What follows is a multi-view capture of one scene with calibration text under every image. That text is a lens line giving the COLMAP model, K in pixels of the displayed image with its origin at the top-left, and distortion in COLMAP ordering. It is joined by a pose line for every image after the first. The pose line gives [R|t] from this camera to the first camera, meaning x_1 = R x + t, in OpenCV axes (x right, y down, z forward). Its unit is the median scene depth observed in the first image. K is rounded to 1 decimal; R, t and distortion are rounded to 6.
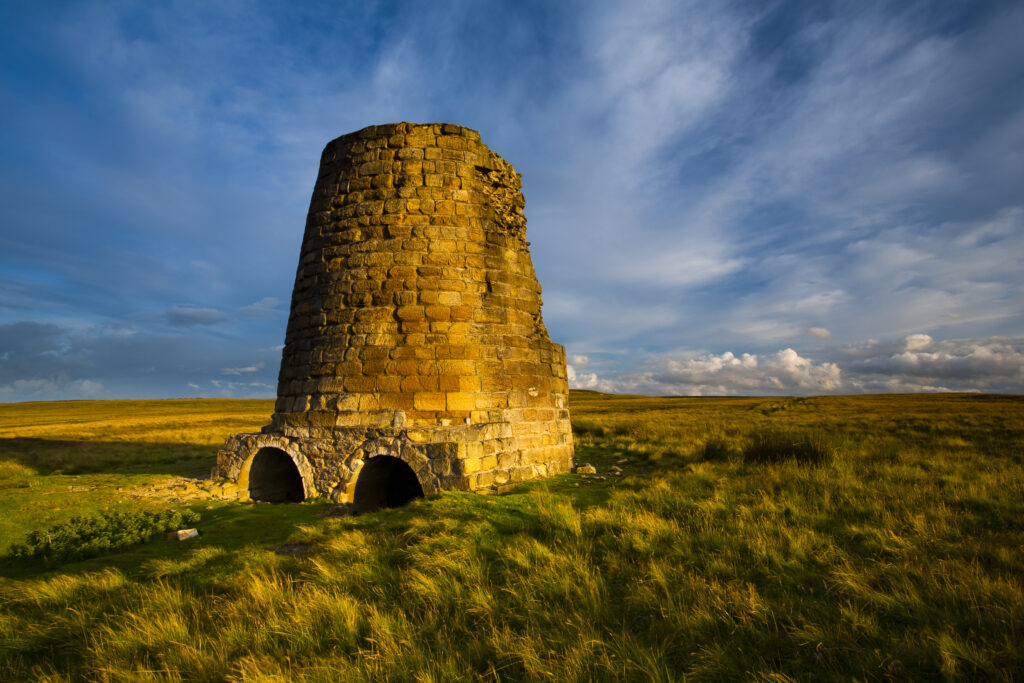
lens RADIAL K [[576.7, 0, 512.0], [0, 576.7, 341.5], [0, 0, 1]] dist [-0.076222, 0.056112]
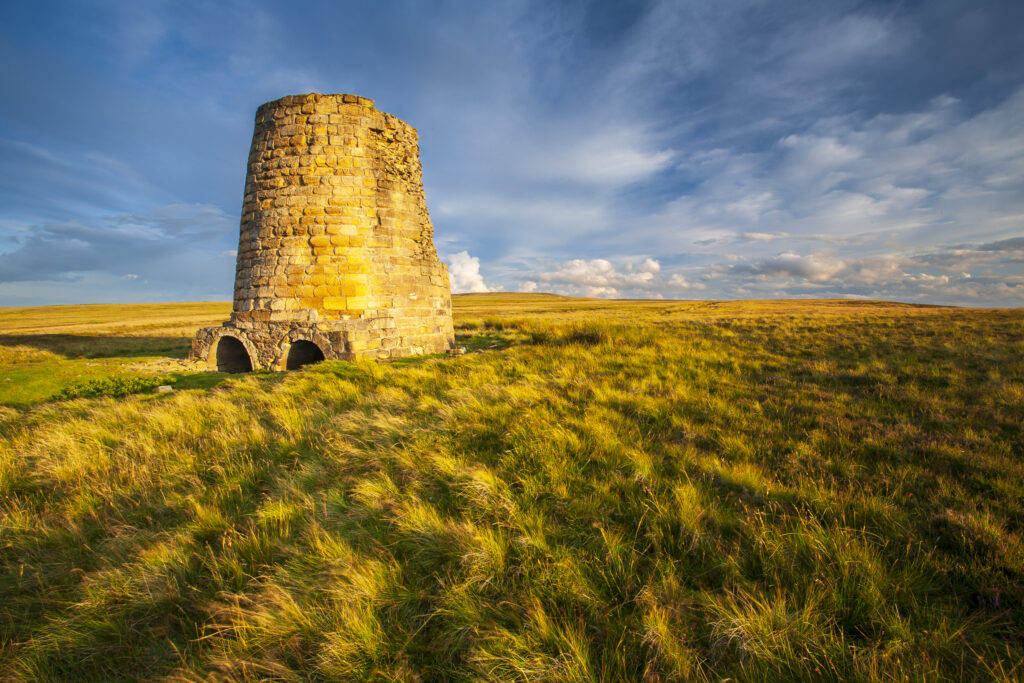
lens RADIAL K [[503.7, 0, 514.4], [0, 503.7, 339.6], [0, 0, 1]] dist [-0.080171, 0.042220]
pose [[0.998611, -0.002080, 0.052654, 0.225857], [-0.007183, 0.984520, 0.175123, -0.026686], [-0.052204, -0.175258, 0.983138, -0.253665]]
